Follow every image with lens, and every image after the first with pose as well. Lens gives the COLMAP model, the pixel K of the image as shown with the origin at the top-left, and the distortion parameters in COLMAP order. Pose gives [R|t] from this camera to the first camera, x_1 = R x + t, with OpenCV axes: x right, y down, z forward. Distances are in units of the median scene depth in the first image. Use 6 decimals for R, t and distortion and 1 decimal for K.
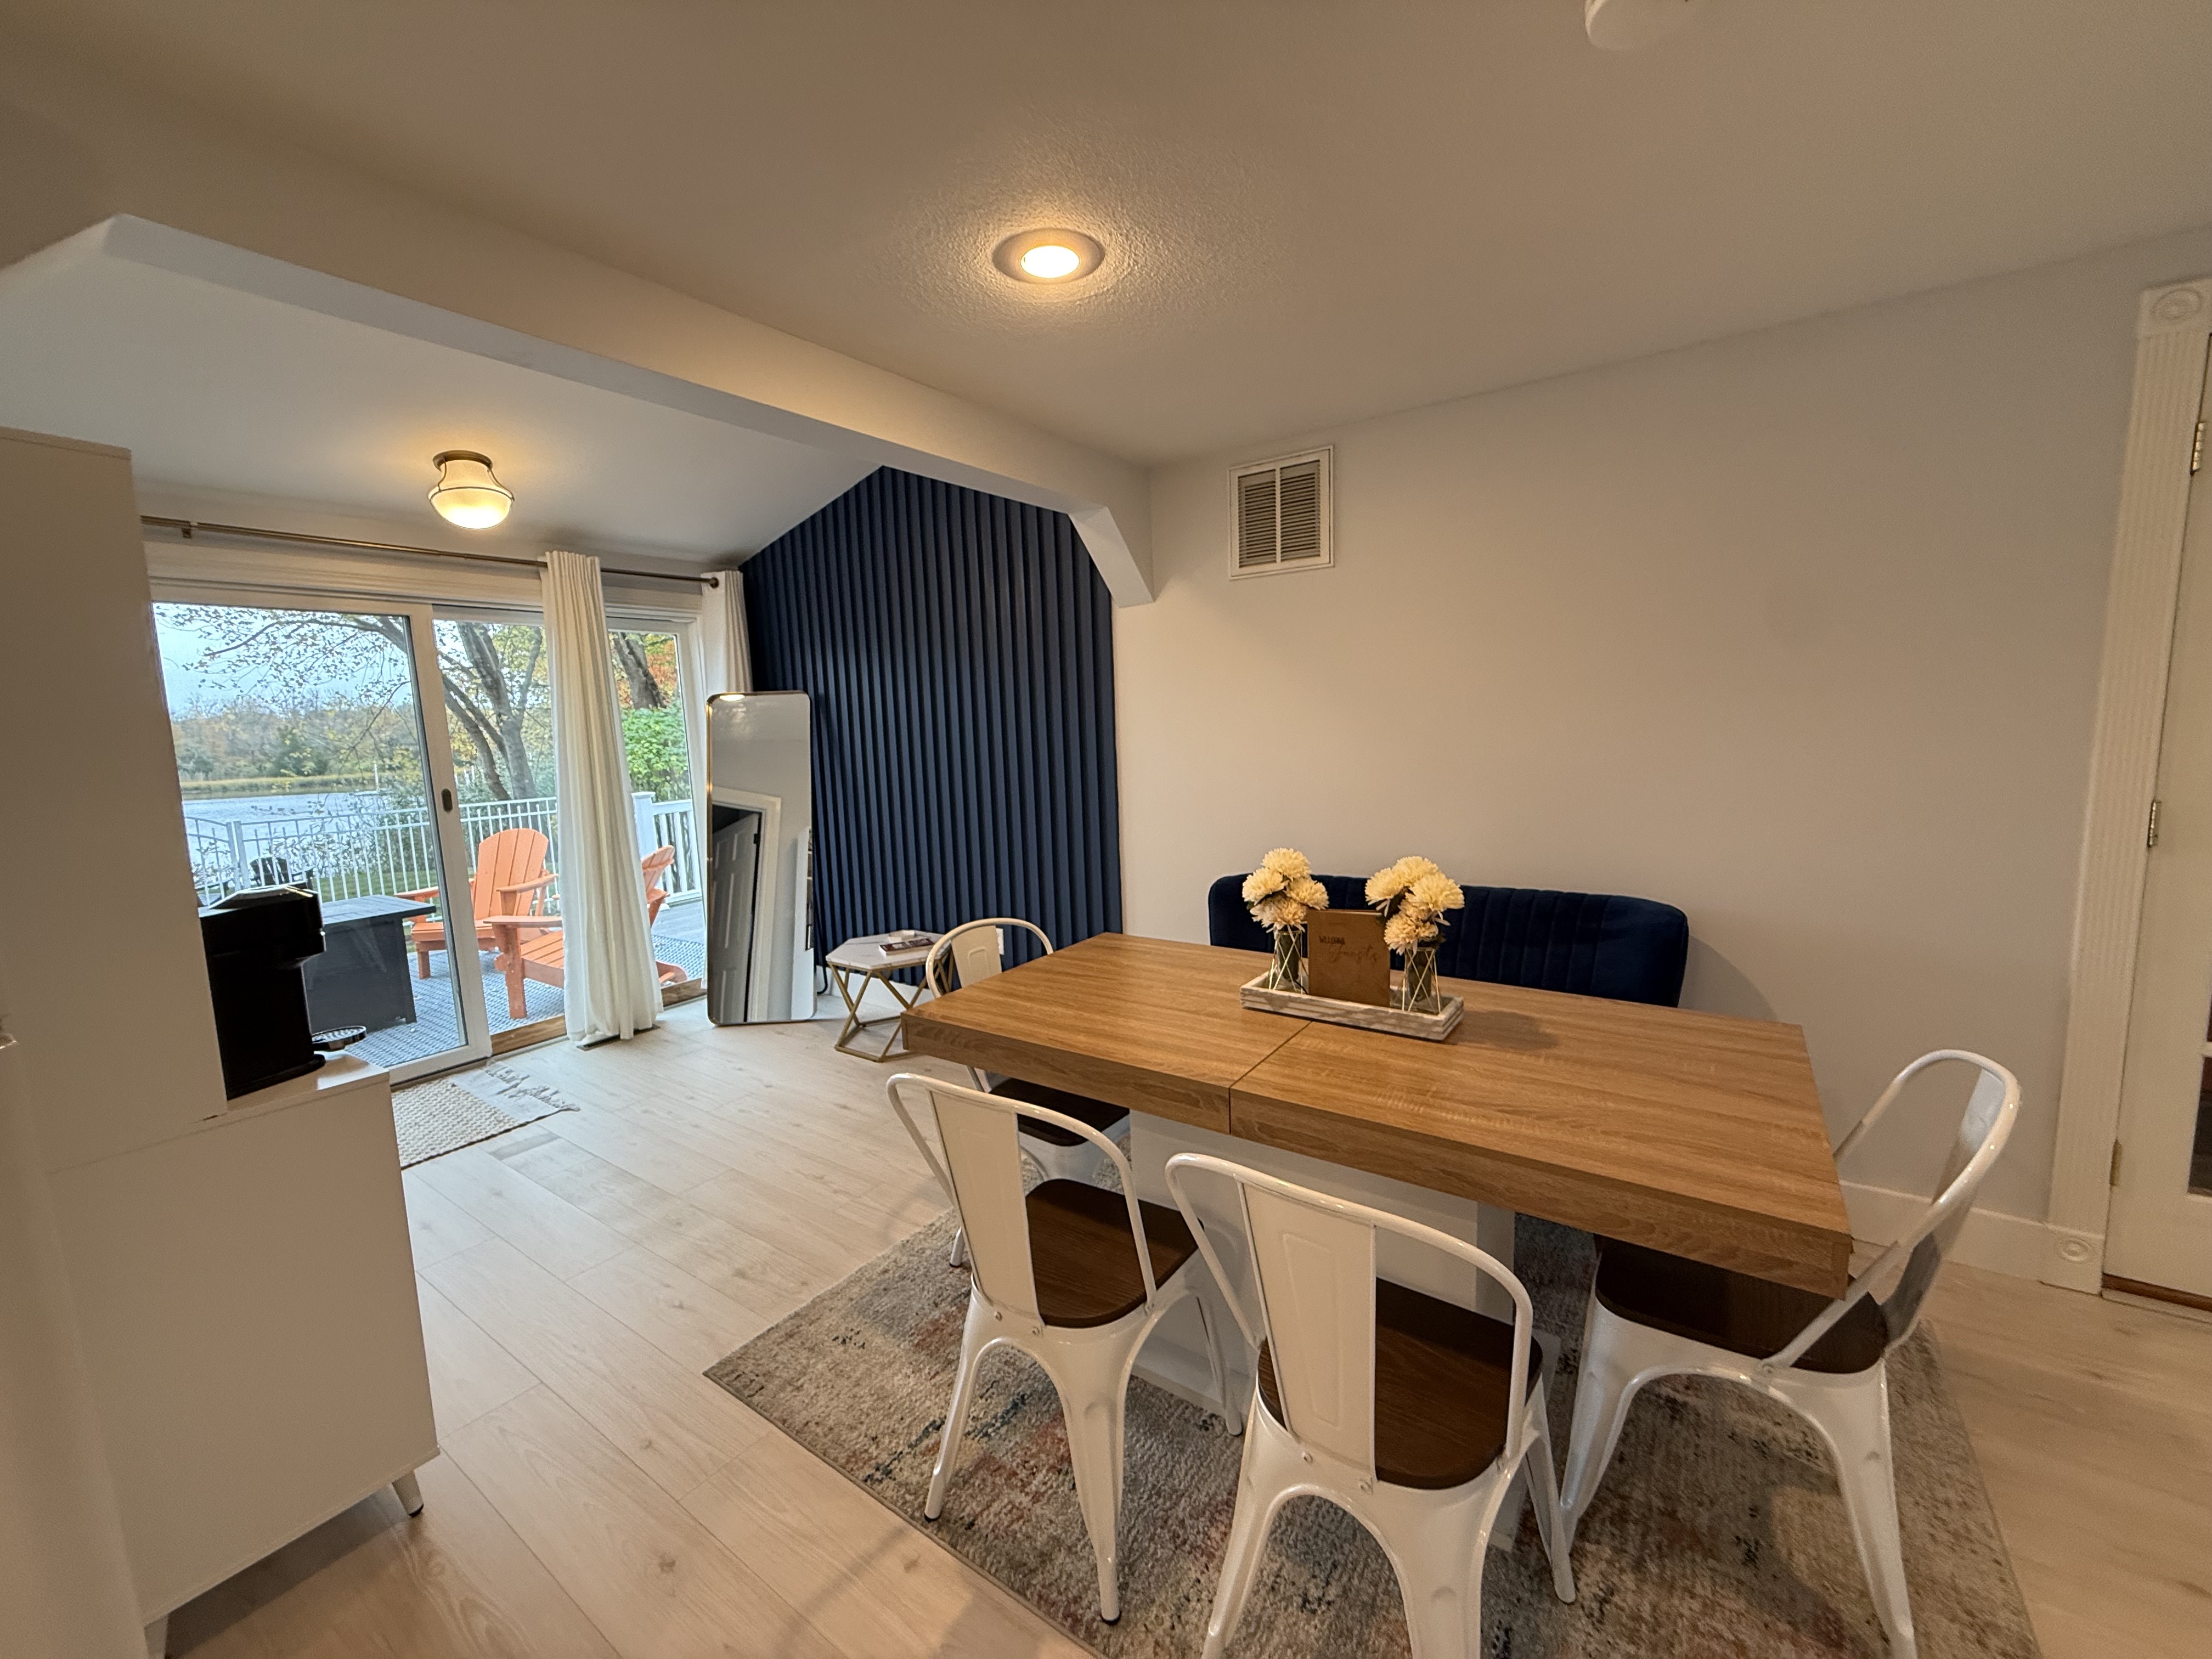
lens RADIAL K [[882.7, 0, 1101.3], [0, 882.7, 832.5], [0, 0, 1]] dist [-0.000481, -0.000134]
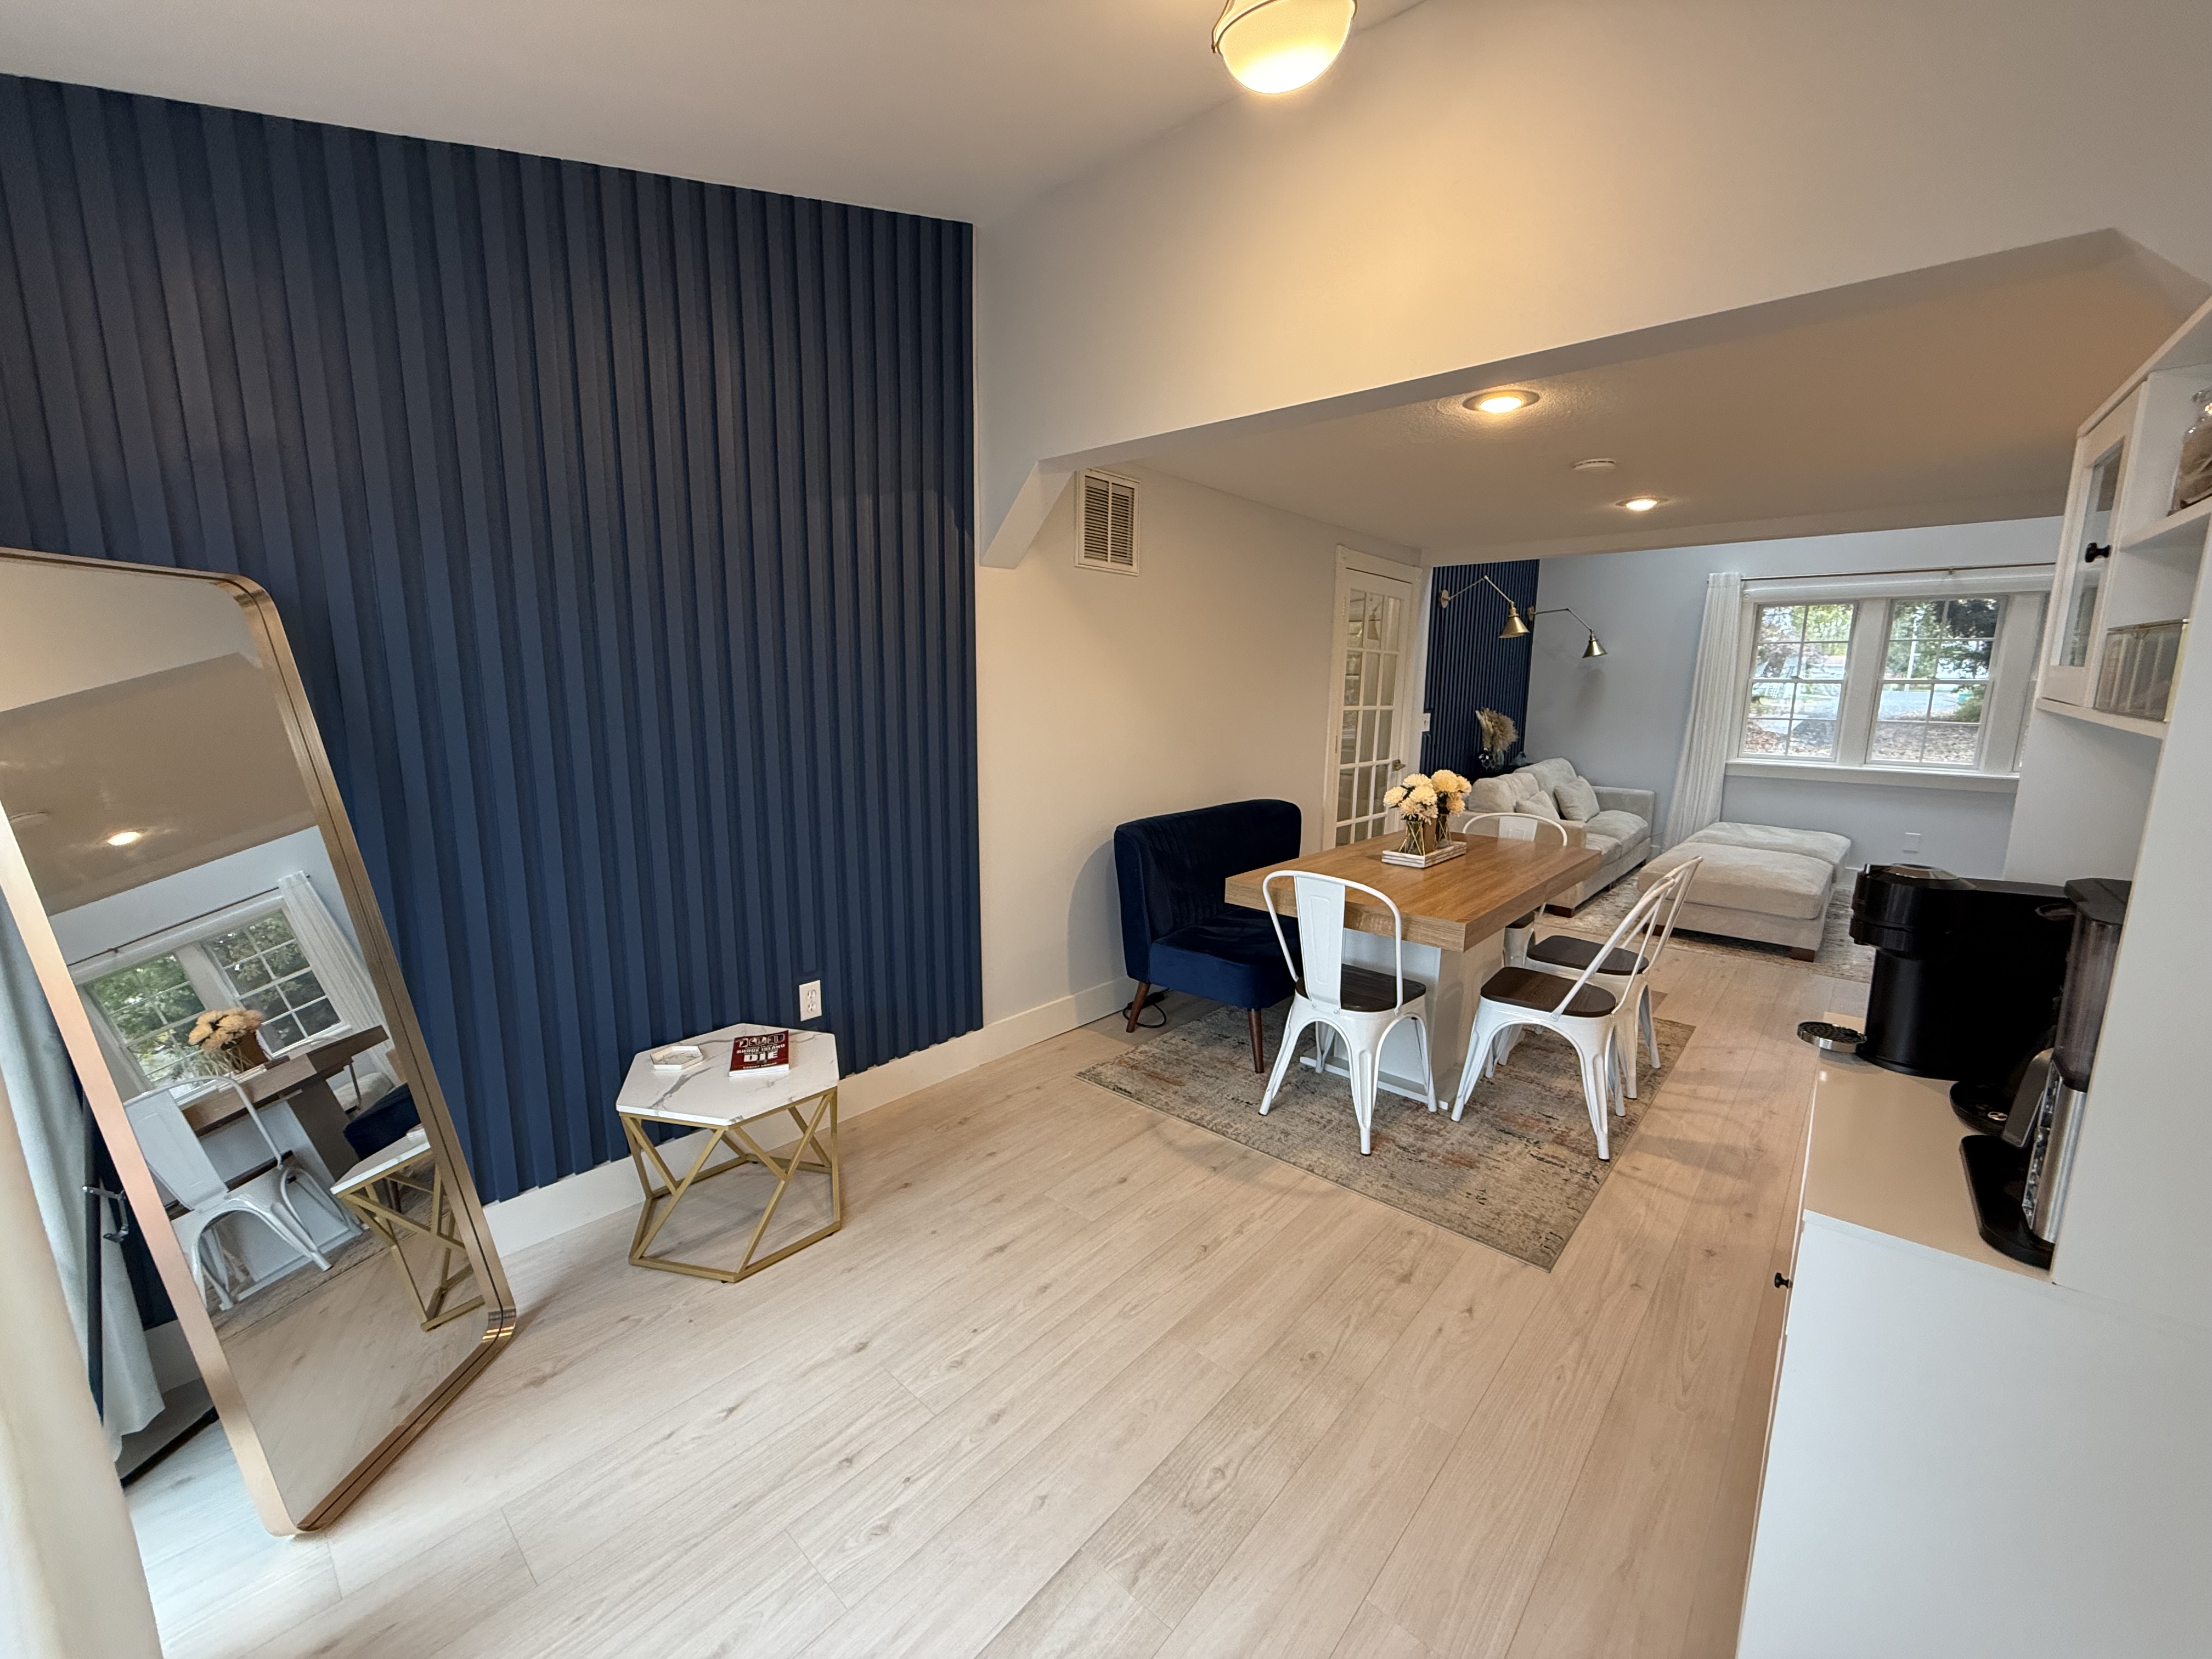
lens RADIAL K [[882.7, 0, 1101.3], [0, 882.7, 832.5], [0, 0, 1]] dist [-0.000481, -0.000134]
pose [[0.112542, -0.127879, 0.985384, -1.177650], [0.108040, 0.987379, 0.115799, -0.099668], [-0.987756, 0.093428, 0.124938, 1.041597]]
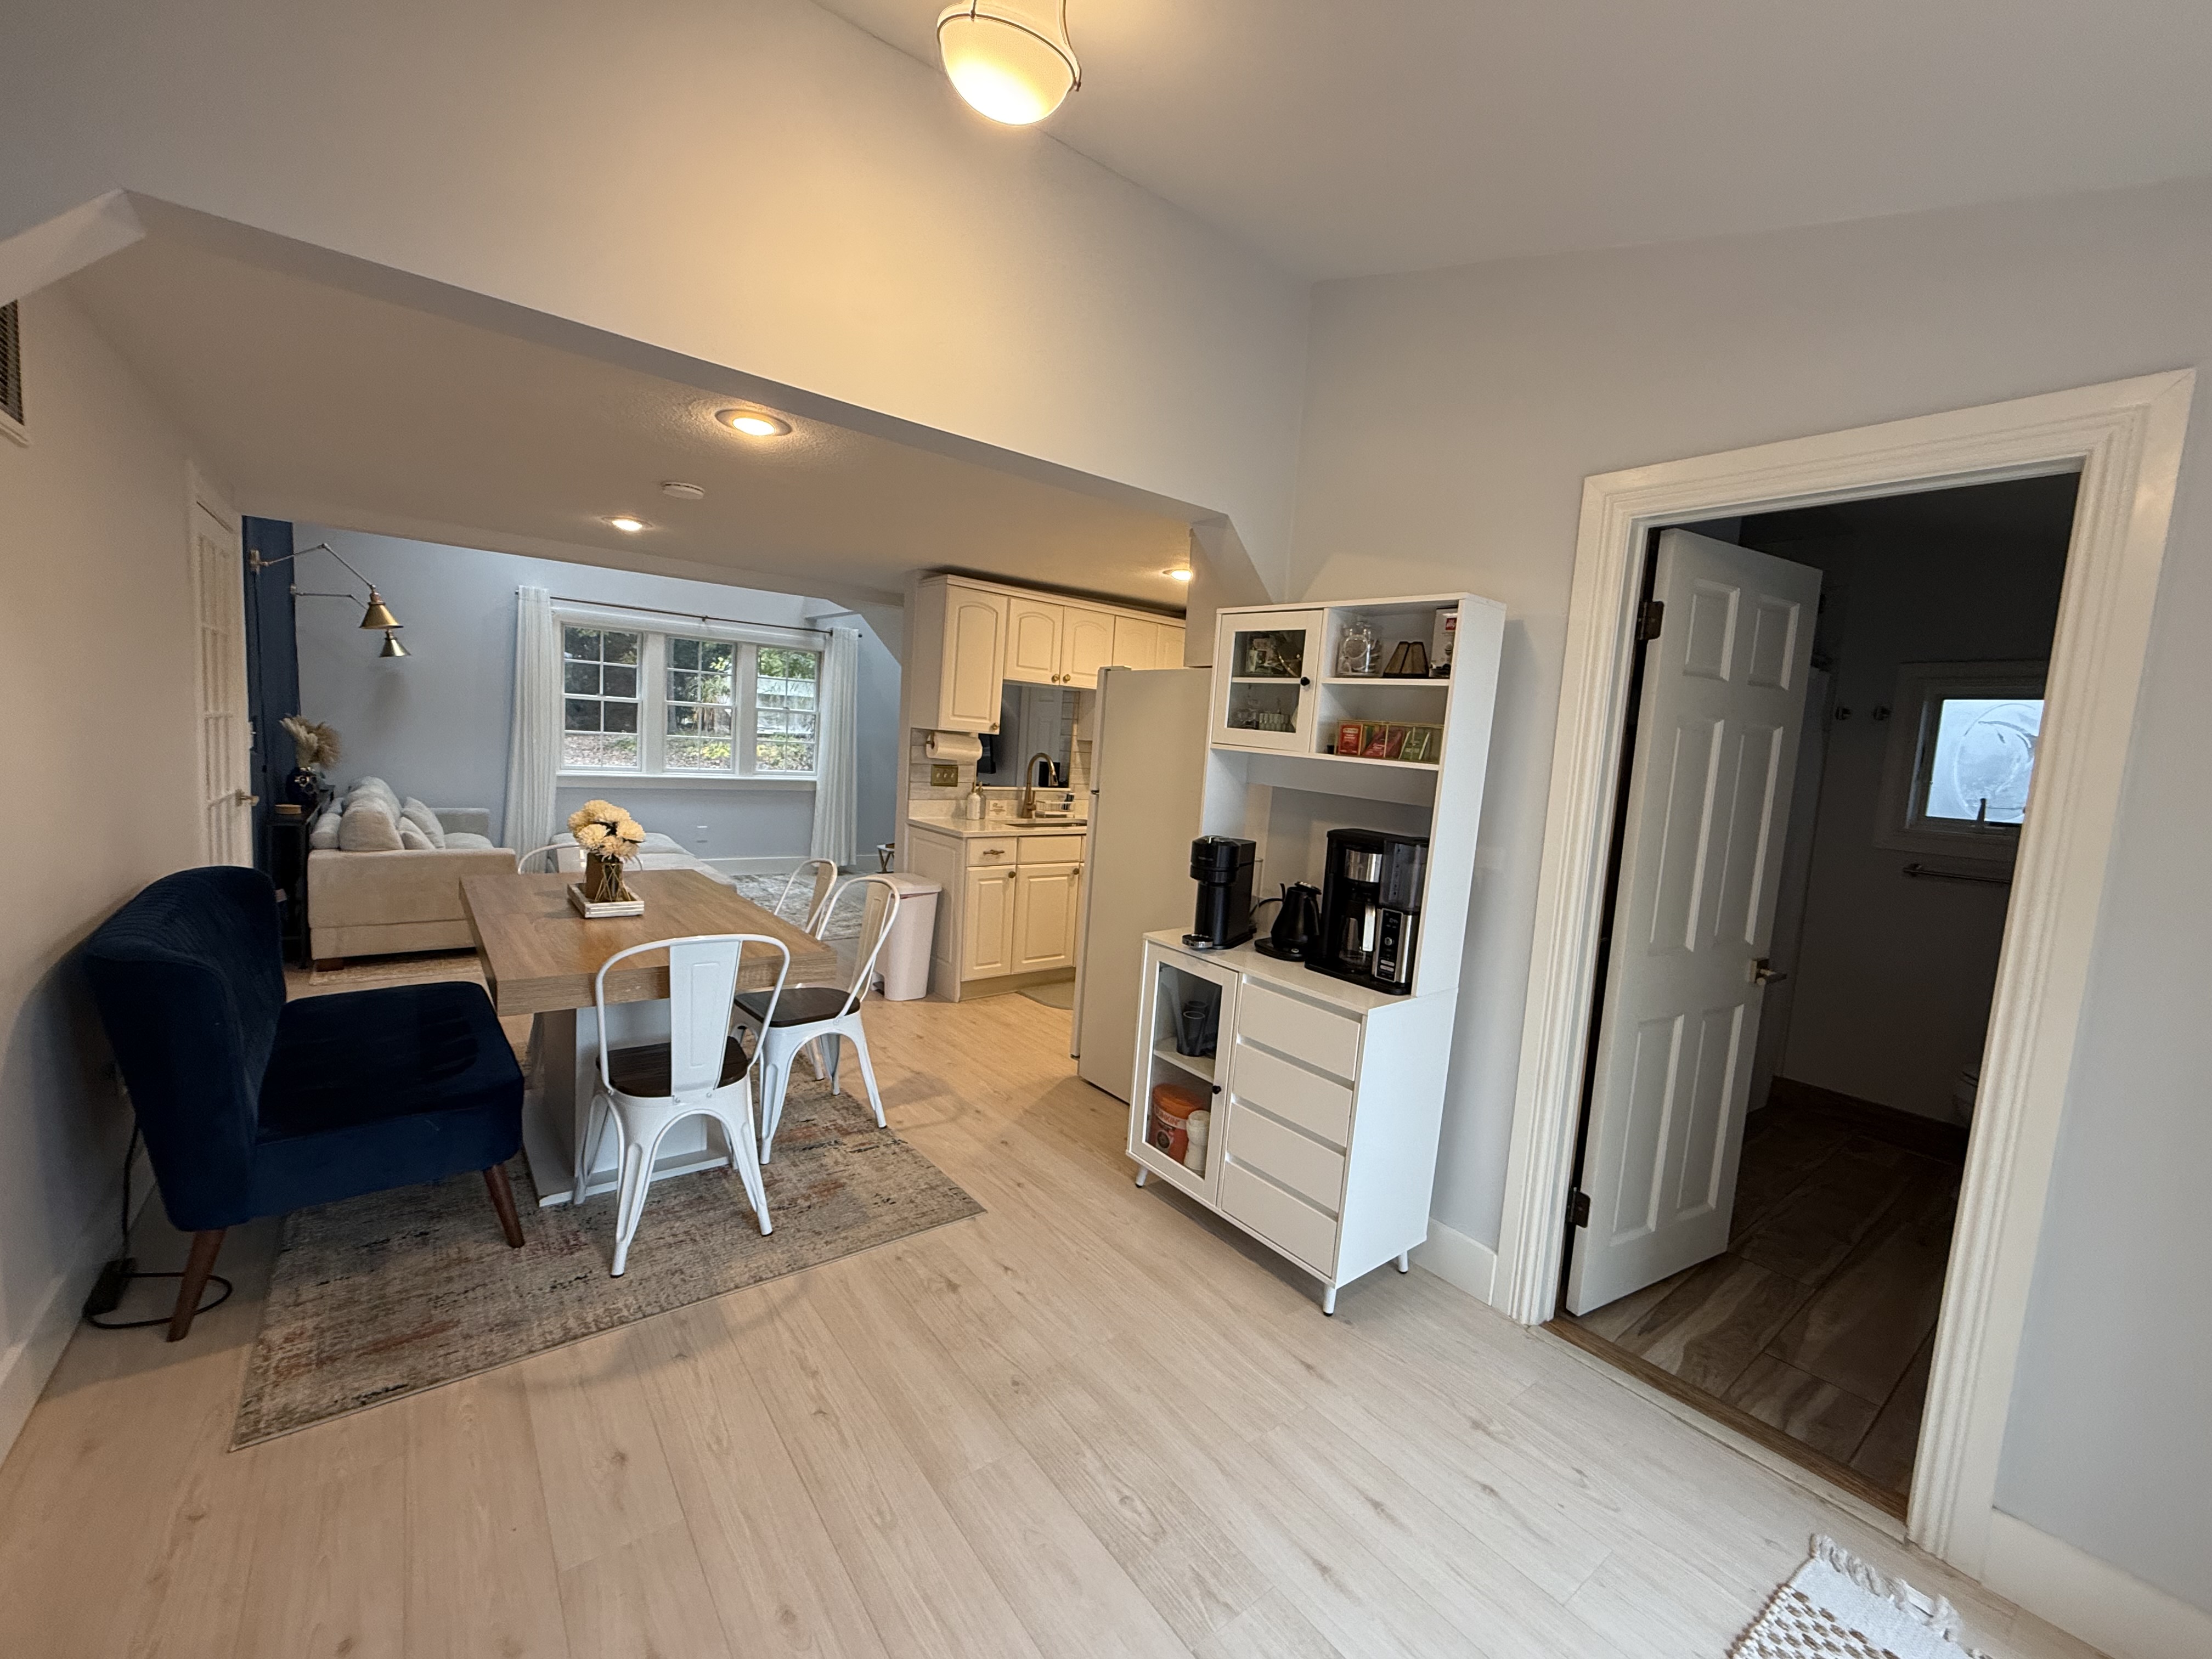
lens RADIAL K [[897.1, 0, 1110.7], [0, 897.1, 831.2], [0, 0, 1]] dist [0.000539, -0.000036]
pose [[-0.957482, -0.050098, 0.284110, -0.751503], [0.010077, 0.978398, 0.206484, -0.177699], [-0.288317, 0.200568, -0.936294, 1.602141]]
